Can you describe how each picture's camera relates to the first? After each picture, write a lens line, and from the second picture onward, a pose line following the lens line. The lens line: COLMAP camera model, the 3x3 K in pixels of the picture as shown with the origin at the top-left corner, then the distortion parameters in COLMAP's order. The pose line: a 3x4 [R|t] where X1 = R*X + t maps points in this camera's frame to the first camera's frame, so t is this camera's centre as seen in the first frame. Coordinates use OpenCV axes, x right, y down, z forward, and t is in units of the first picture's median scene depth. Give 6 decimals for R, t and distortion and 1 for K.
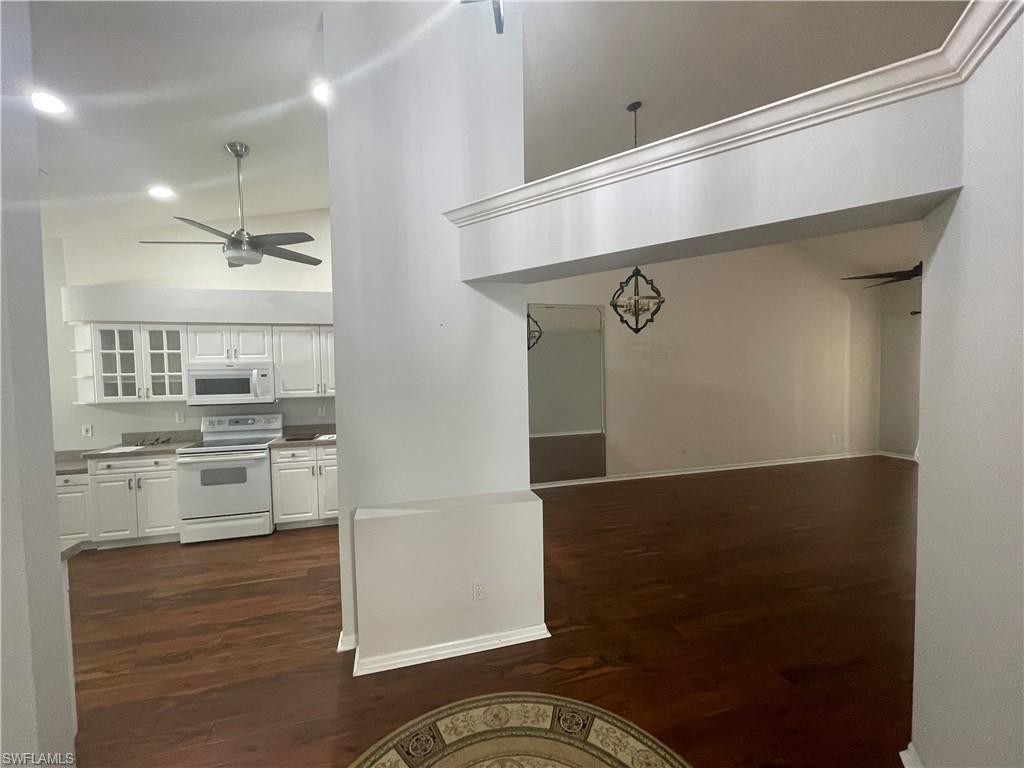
lens RADIAL K [[414.6, 0, 507.4], [0, 414.6, 385.2], [0, 0, 1]] dist [-0.002707, 0.000836]
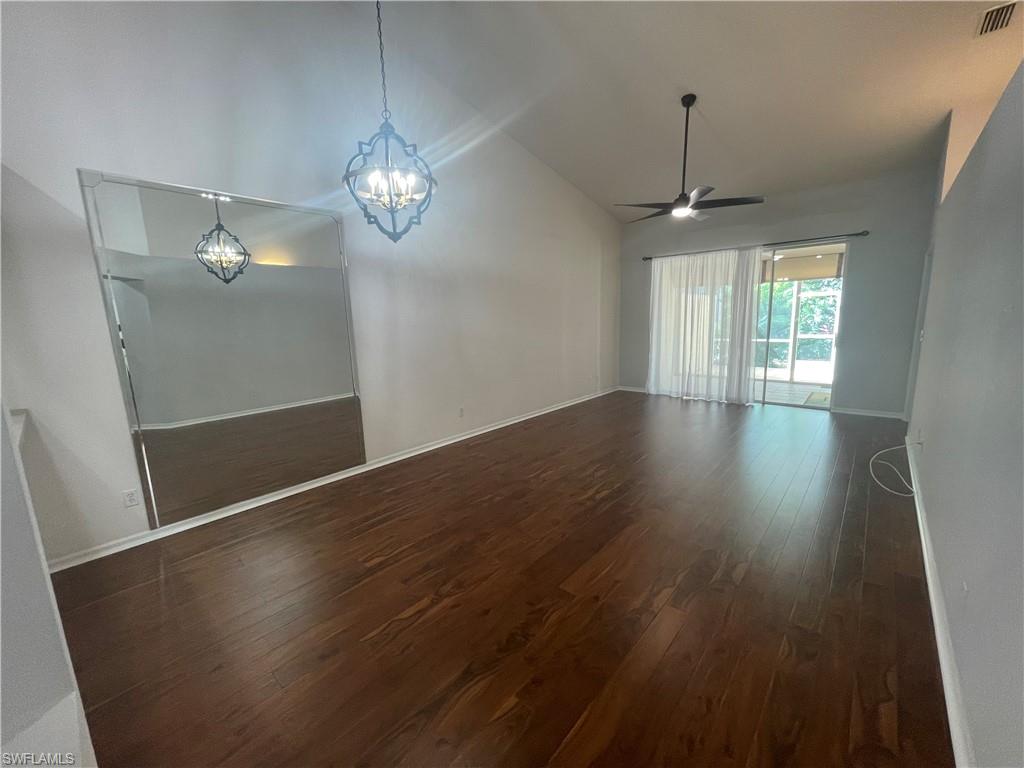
lens RADIAL K [[414.6, 0, 507.3], [0, 414.6, 387.4], [0, 0, 1]] dist [-0.002707, 0.000836]
pose [[0.847092, -0.100841, 0.521791, 0.116019], [0.034262, 0.990153, 0.135733, 0.003563], [-0.530341, -0.097101, 0.842206, 0.388037]]
